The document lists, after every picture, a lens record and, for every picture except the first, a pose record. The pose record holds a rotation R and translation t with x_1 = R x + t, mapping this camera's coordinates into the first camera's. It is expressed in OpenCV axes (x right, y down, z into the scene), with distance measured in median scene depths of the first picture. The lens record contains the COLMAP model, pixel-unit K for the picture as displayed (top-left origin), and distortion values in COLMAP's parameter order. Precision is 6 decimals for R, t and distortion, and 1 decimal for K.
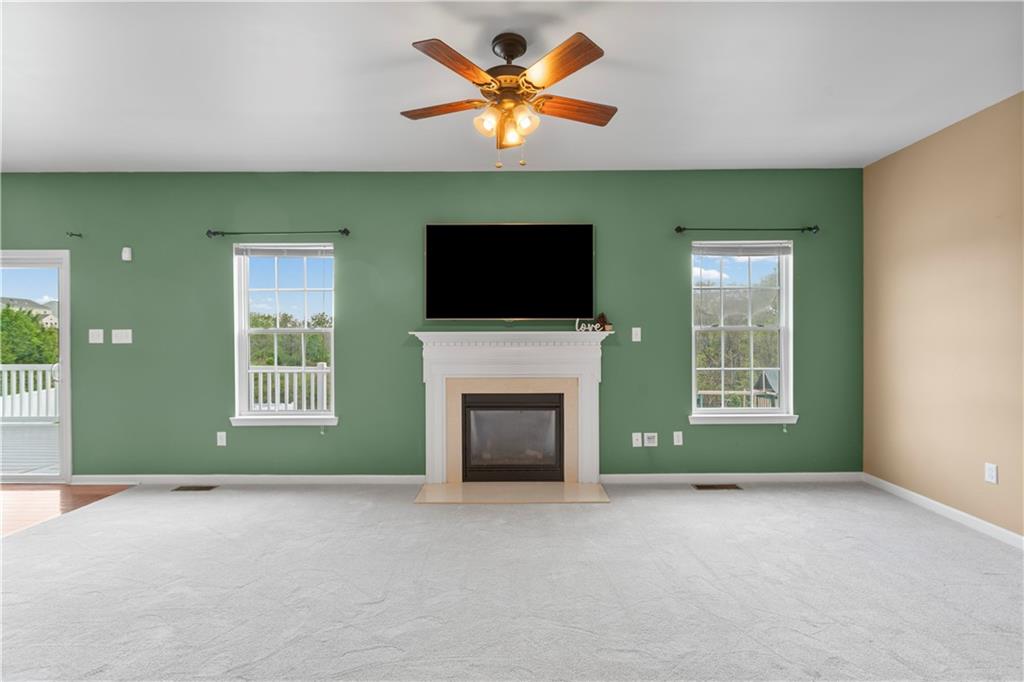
lens RADIAL K [[486.4, 0, 514.2], [0, 486.4, 339.1], [0, 0, 1]] dist [-0.001269, 0.000512]
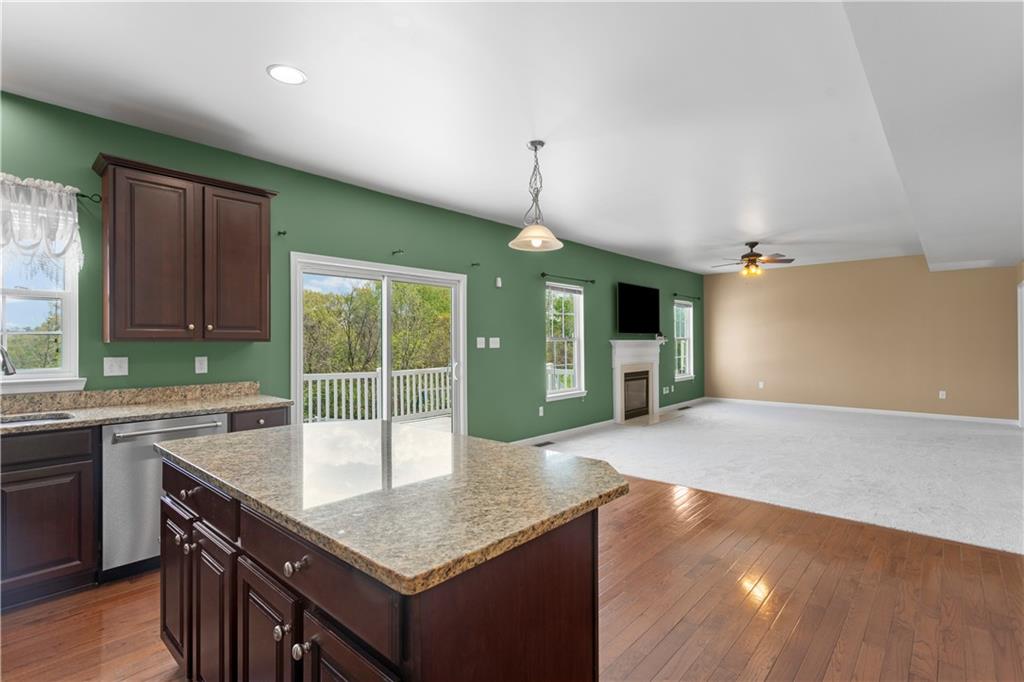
lens RADIAL K [[486.4, 0, 520.1], [0, 486.4, 334.9], [0, 0, 1]] dist [-0.001269, 0.000512]
pose [[0.664857, 0.010131, 0.746902, -1.768302], [0.010155, 0.999693, -0.022599, 0.003666], [-0.746901, 0.022610, 0.664550, 0.052495]]
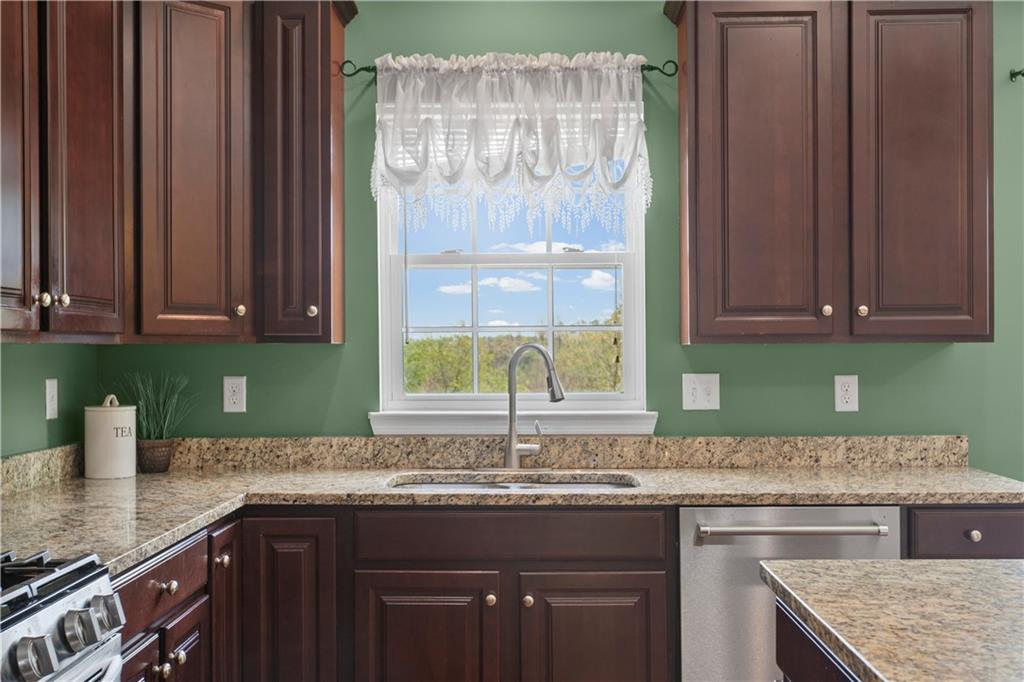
lens RADIAL K [[1153.6, 0, 522.5], [0, 1153.6, 361.7], [0, 0, 1]] dist [0.030600, 0.000000]
pose [[0.999955, -0.002897, -0.009067, -1.754319], [0.002904, 0.999996, 0.000736, 0.004321], [0.009065, -0.000762, 0.999959, 0.107978]]
